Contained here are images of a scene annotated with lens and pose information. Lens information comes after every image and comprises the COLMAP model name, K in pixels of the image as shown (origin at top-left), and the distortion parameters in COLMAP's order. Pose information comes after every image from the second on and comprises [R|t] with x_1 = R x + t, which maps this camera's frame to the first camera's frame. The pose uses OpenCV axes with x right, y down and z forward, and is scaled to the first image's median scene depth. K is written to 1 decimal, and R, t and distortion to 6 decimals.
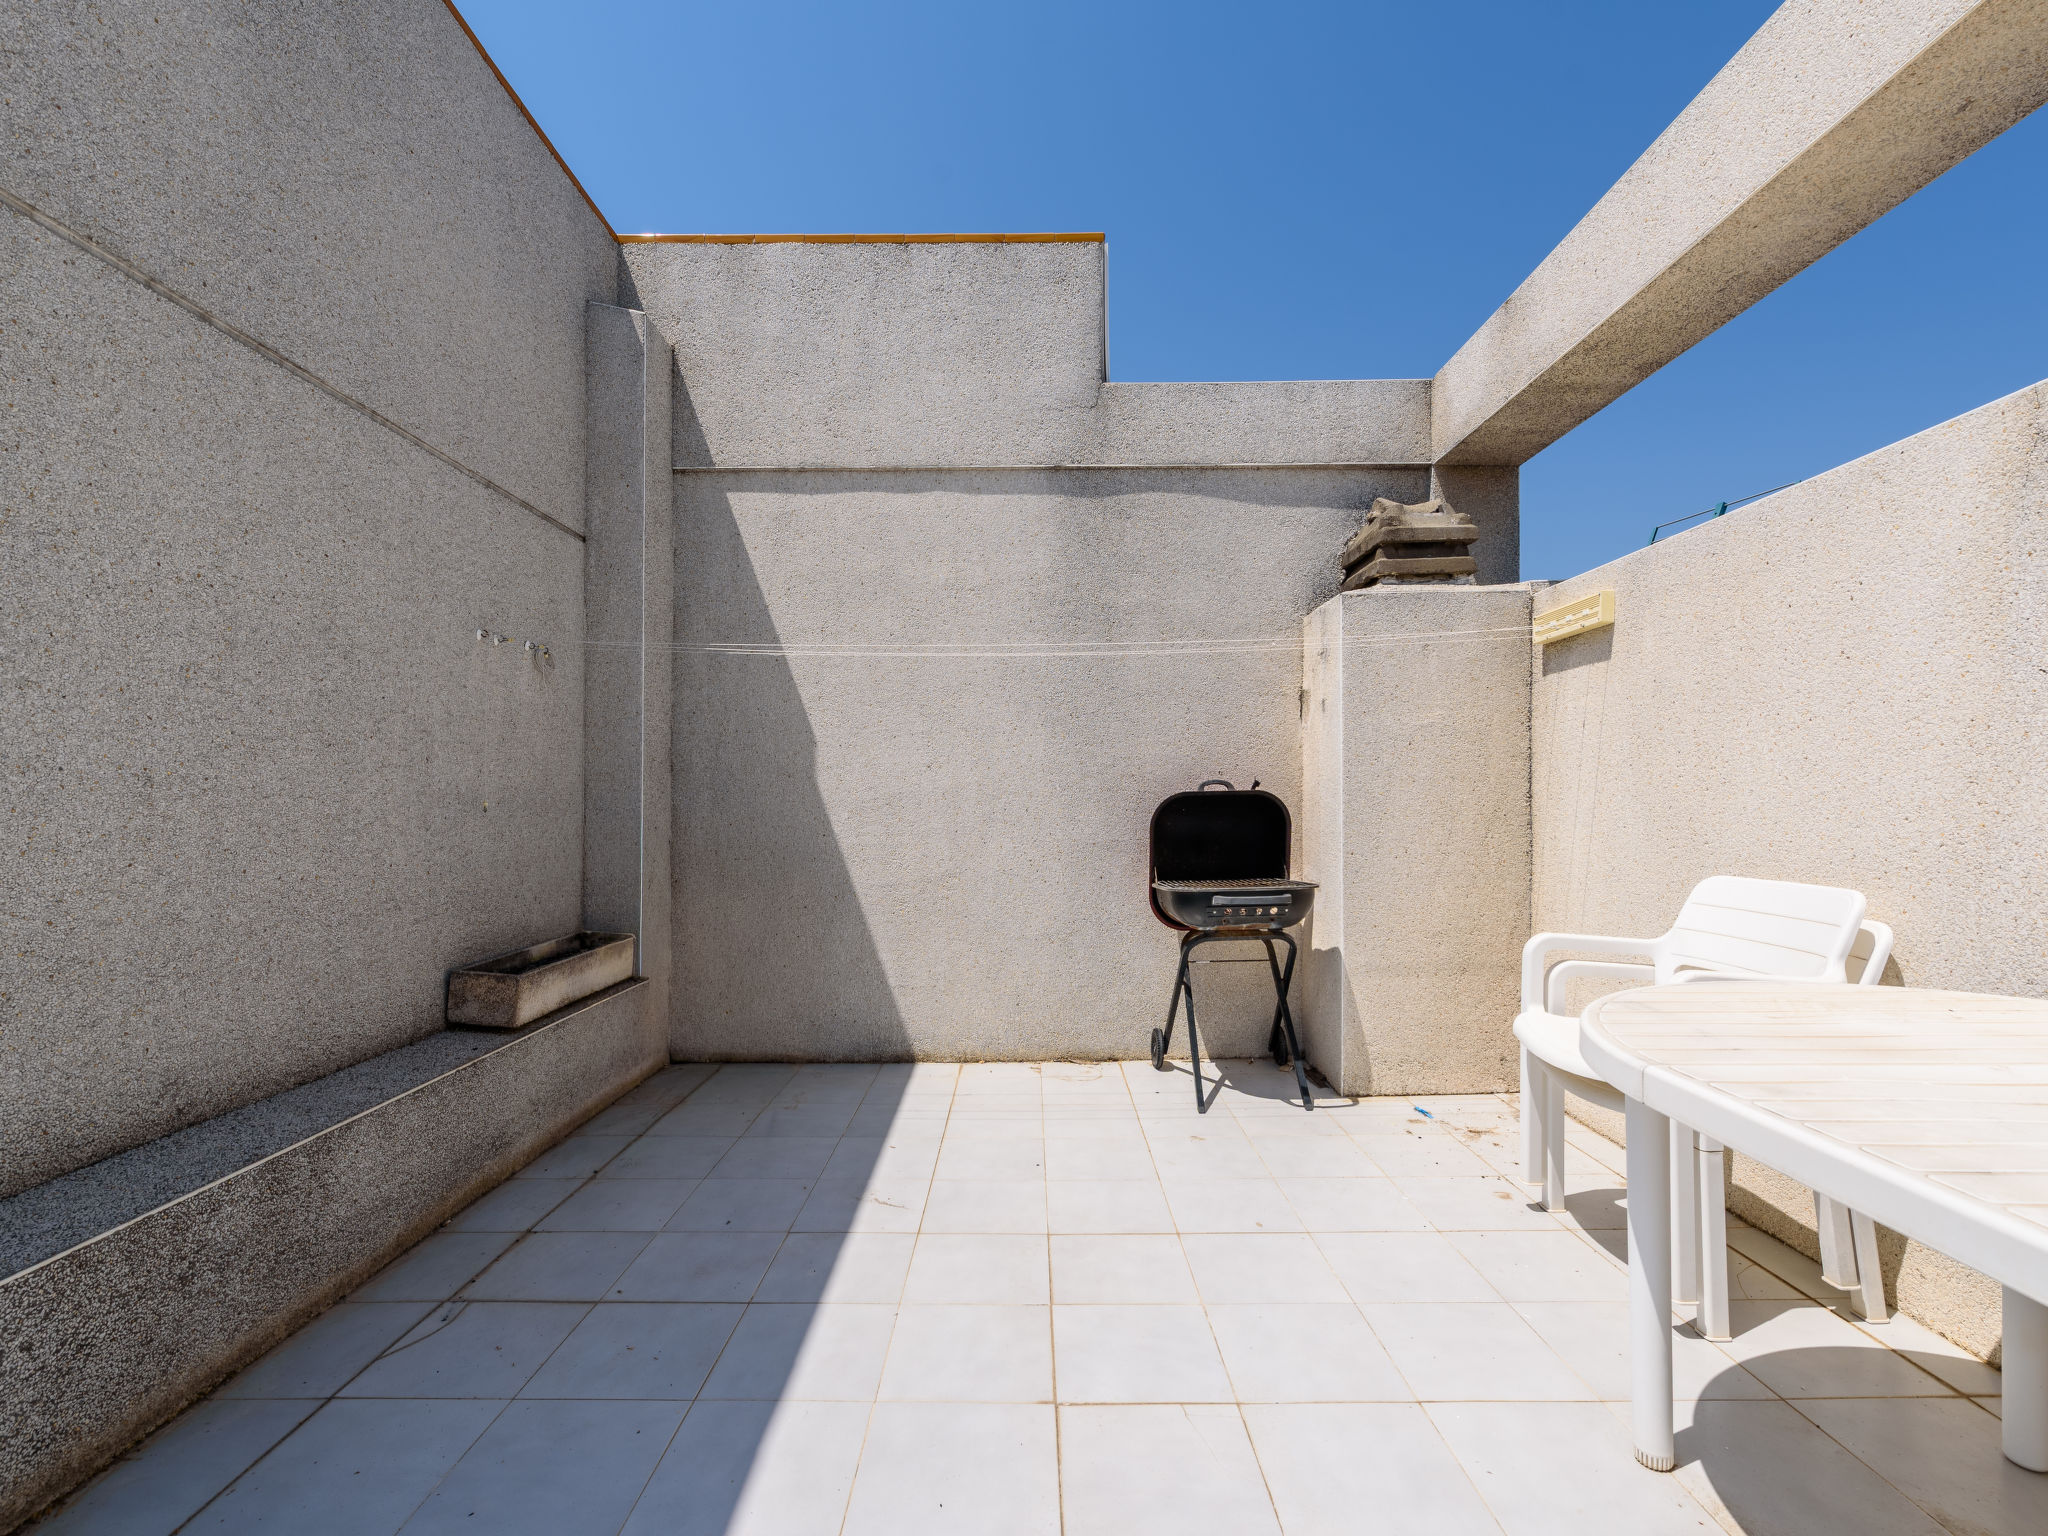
lens RADIAL K [[917.5, 0, 1025.1], [0, 917.5, 804.0], [0, 0, 1]] dist [0.018876, -0.009131]
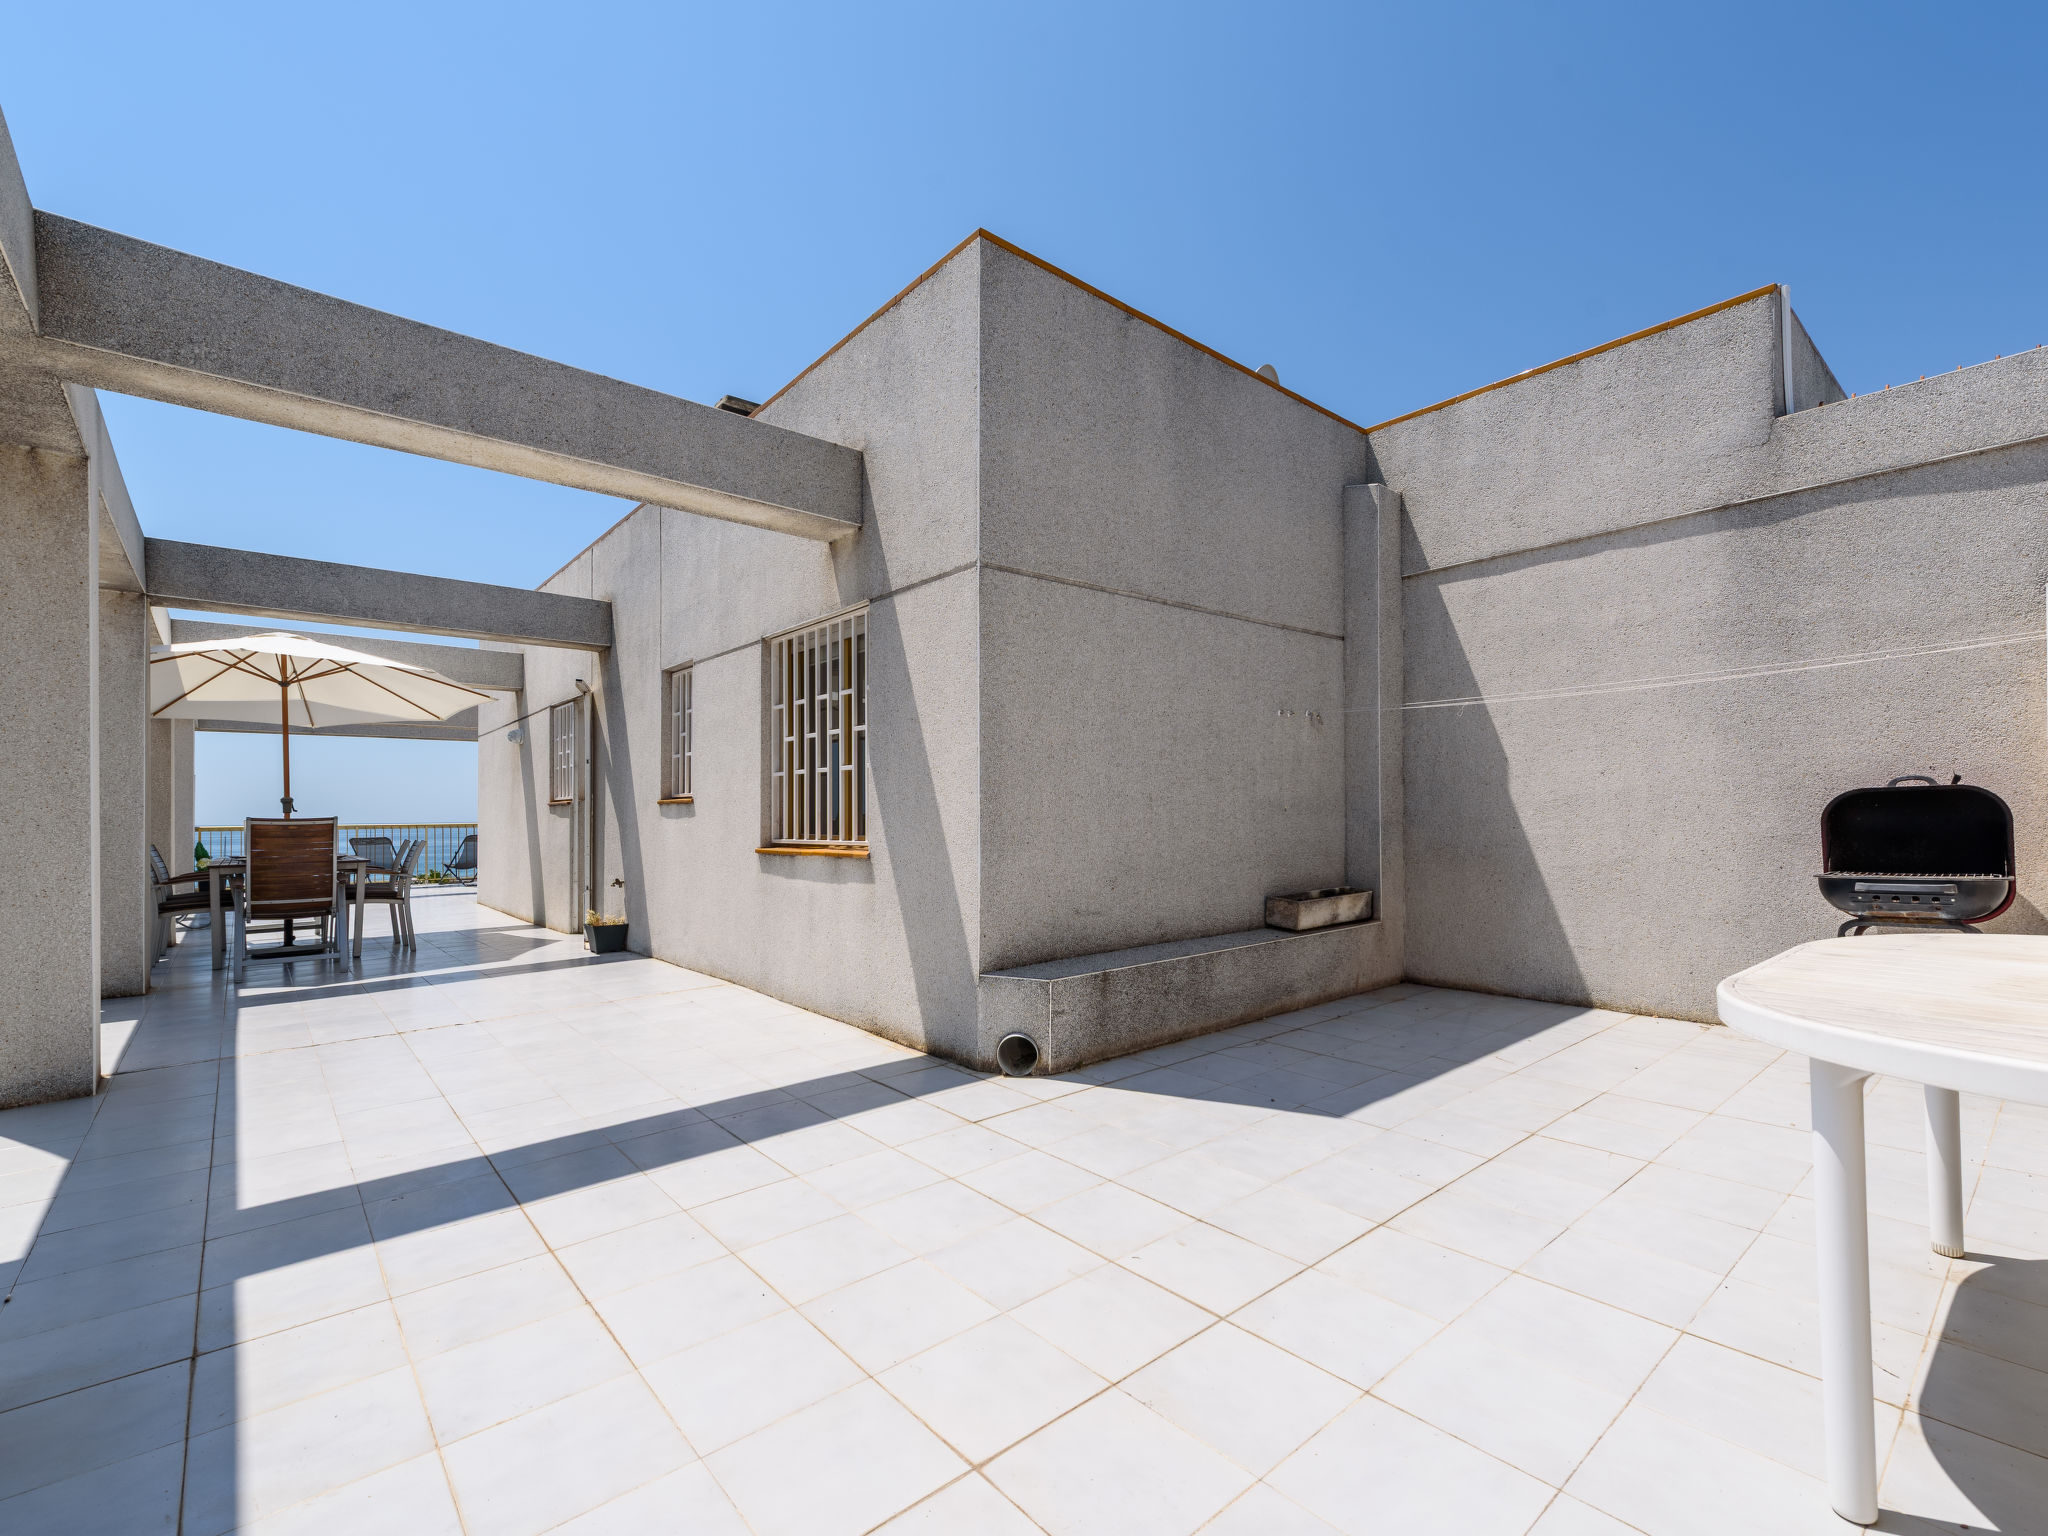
lens RADIAL K [[913.4, 0, 1023.5], [0, 913.4, 785.1], [0, 0, 1]] dist [0.005330, -0.001515]
pose [[0.645394, -0.029437, -0.763283, 0.343338], [0.011673, 0.999521, -0.028677, 0.001985], [0.763761, 0.009598, 0.645428, -0.410880]]
